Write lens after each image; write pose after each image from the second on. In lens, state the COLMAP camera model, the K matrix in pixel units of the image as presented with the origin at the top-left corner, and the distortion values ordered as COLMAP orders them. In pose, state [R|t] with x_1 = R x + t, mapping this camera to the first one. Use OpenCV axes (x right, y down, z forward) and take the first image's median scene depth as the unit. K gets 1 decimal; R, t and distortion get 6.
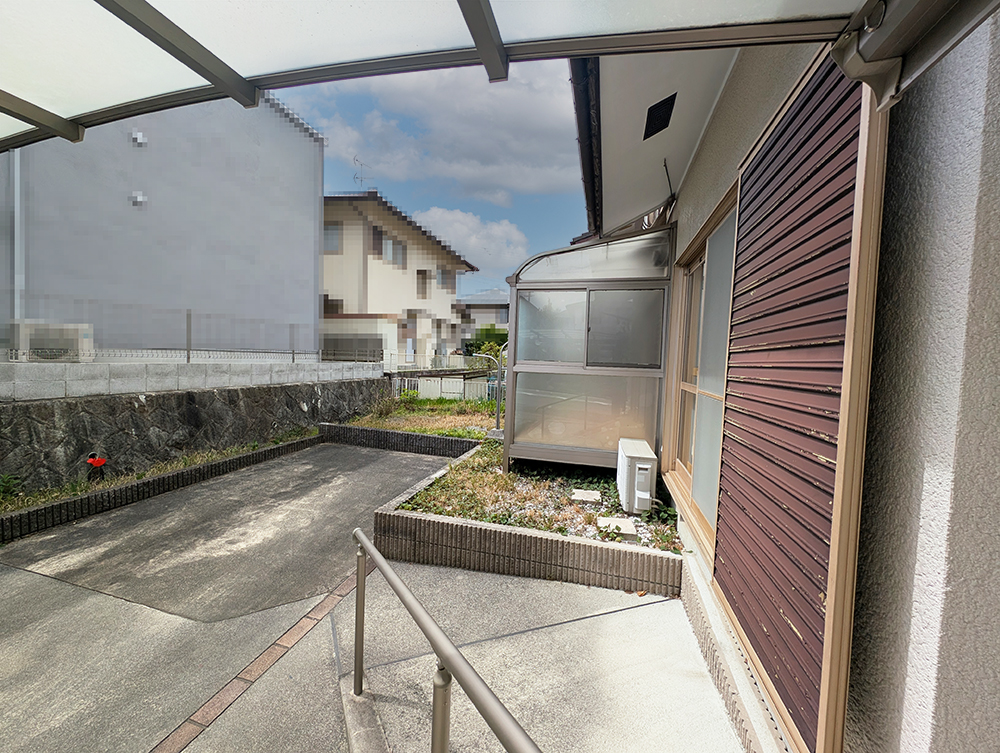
lens RADIAL K [[376.0, 0, 503.4], [0, 376.0, 376.9], [0, 0, 1]] dist [0.002446, -0.001734]
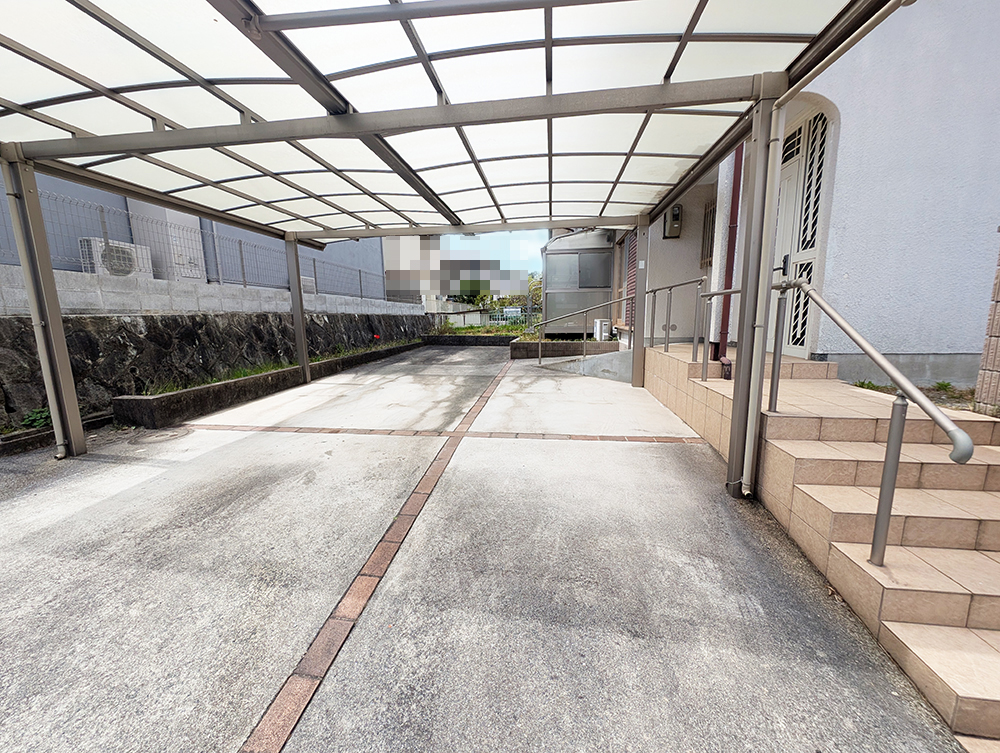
lens RADIAL K [[376.0, 0, 499.5], [0, 376.0, 371.0], [0, 0, 1]] dist [0.002446, -0.001734]
pose [[0.991976, -0.062936, 0.109652, -0.451707], [0.051821, 0.993493, 0.101424, 0.180145], [-0.115321, -0.094927, 0.988782, -1.040089]]
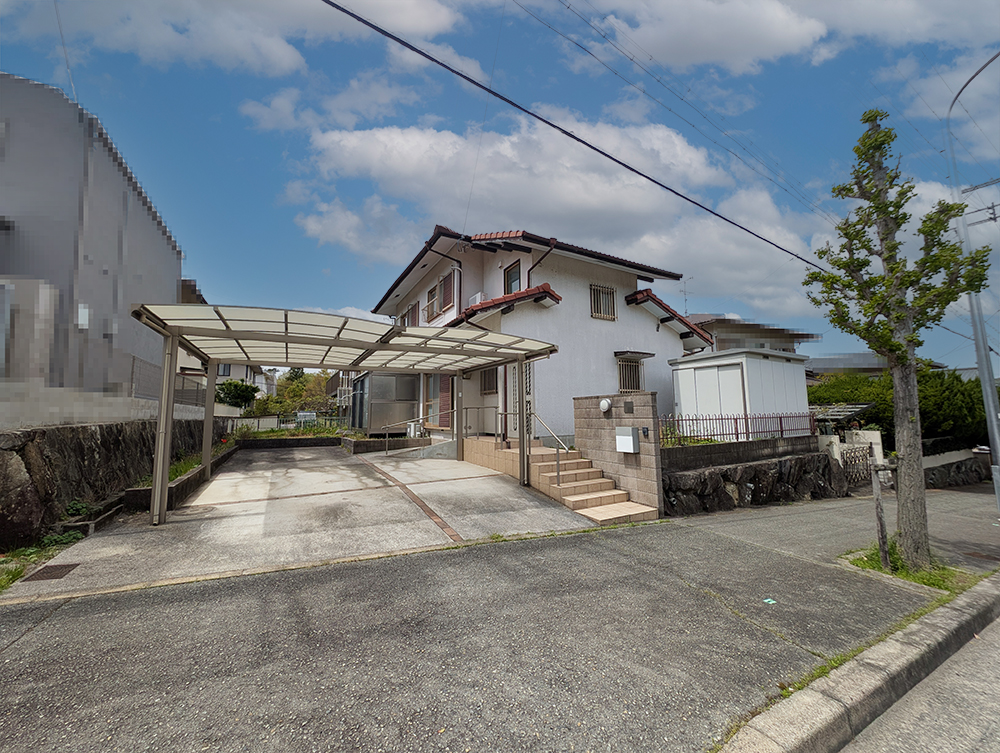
lens RADIAL K [[376.0, 0, 500.8], [0, 376.0, 374.6], [0, 0, 1]] dist [0.002446, -0.001734]
pose [[0.721068, 0.031254, 0.692159, -1.127370], [0.068860, 0.990804, -0.116476, 0.155937], [-0.689434, 0.131649, 0.712285, -1.586589]]
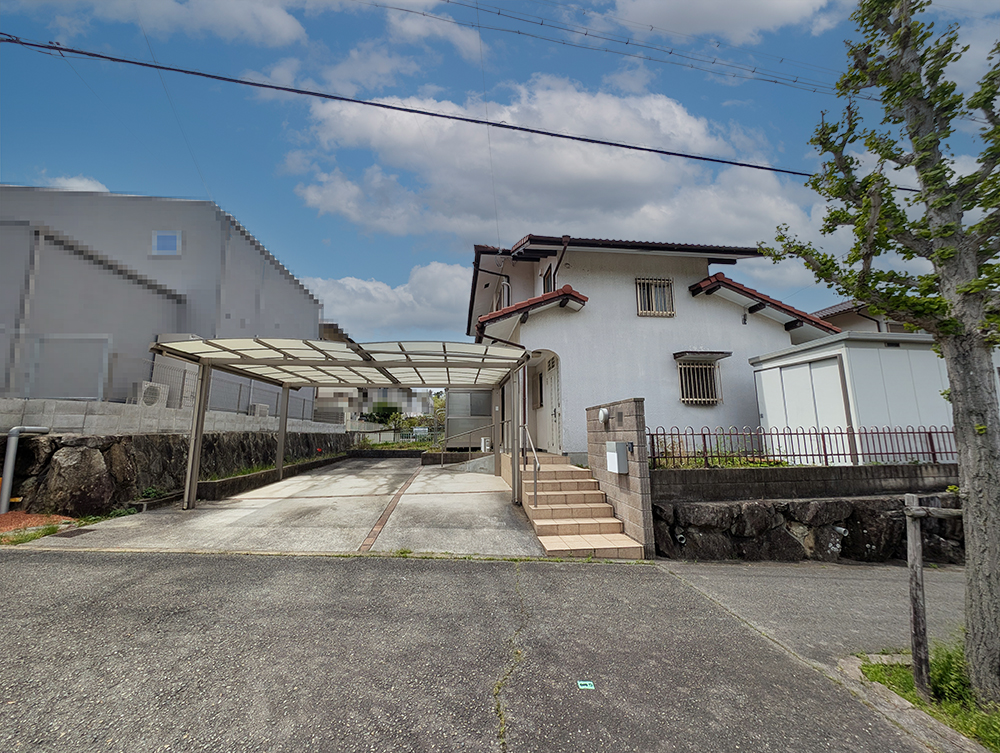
lens RADIAL K [[376.0, 0, 499.7], [0, 376.0, 374.2], [0, 0, 1]] dist [0.002446, -0.001734]
pose [[0.932537, 0.016470, 0.360698, -0.619280], [0.055111, 0.980762, -0.187266, 0.207205], [-0.356844, 0.194511, 0.913689, -1.837409]]
